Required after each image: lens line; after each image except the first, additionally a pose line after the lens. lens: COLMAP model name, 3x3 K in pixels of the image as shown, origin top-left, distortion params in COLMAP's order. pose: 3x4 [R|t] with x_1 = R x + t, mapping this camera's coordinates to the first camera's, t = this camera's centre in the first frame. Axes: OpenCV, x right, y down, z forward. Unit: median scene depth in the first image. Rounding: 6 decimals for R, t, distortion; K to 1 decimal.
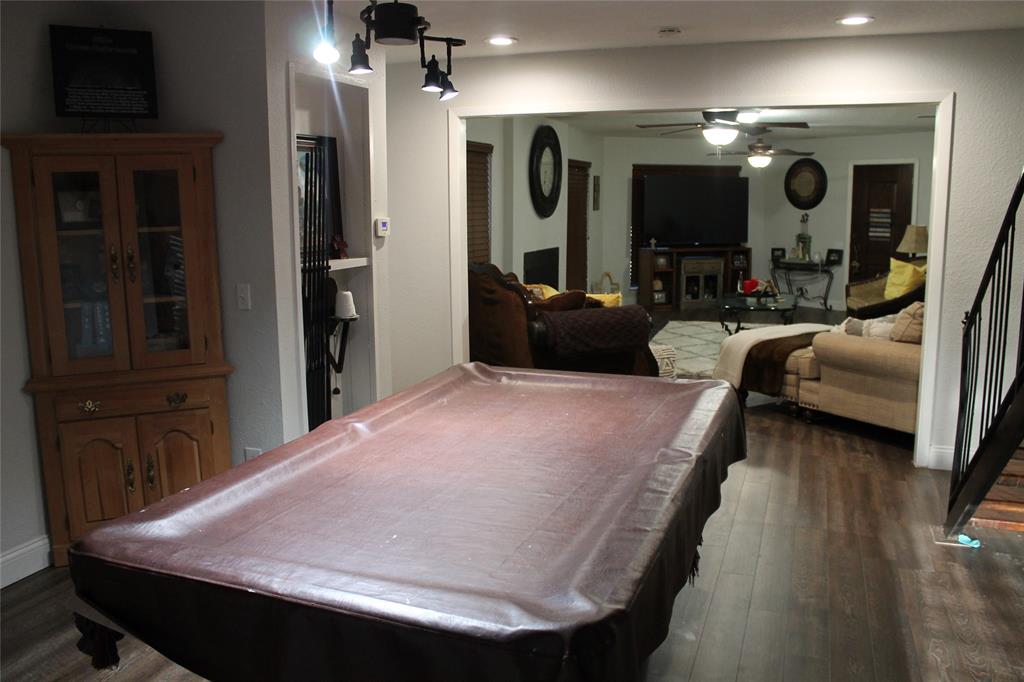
lens RADIAL K [[857.3, 0, 521.9], [0, 857.3, 337.5], [0, 0, 1]] dist [-0.176222, 0.159188]
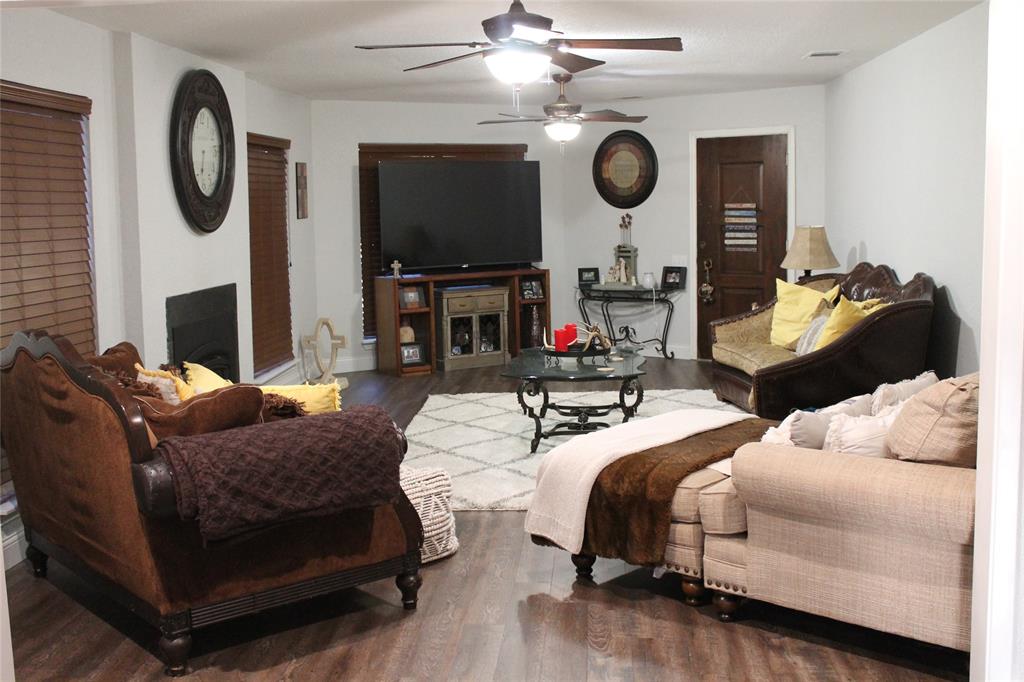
lens RADIAL K [[1144.3, 0, 511.7], [0, 1144.3, 325.3], [0, 0, 1]] dist [-0.113873, 0.008116]
pose [[0.967663, -0.042628, 0.248617, 0.026663], [0.056437, 0.997219, -0.048678, -0.024575], [-0.245850, 0.061135, 0.967378, 0.178056]]
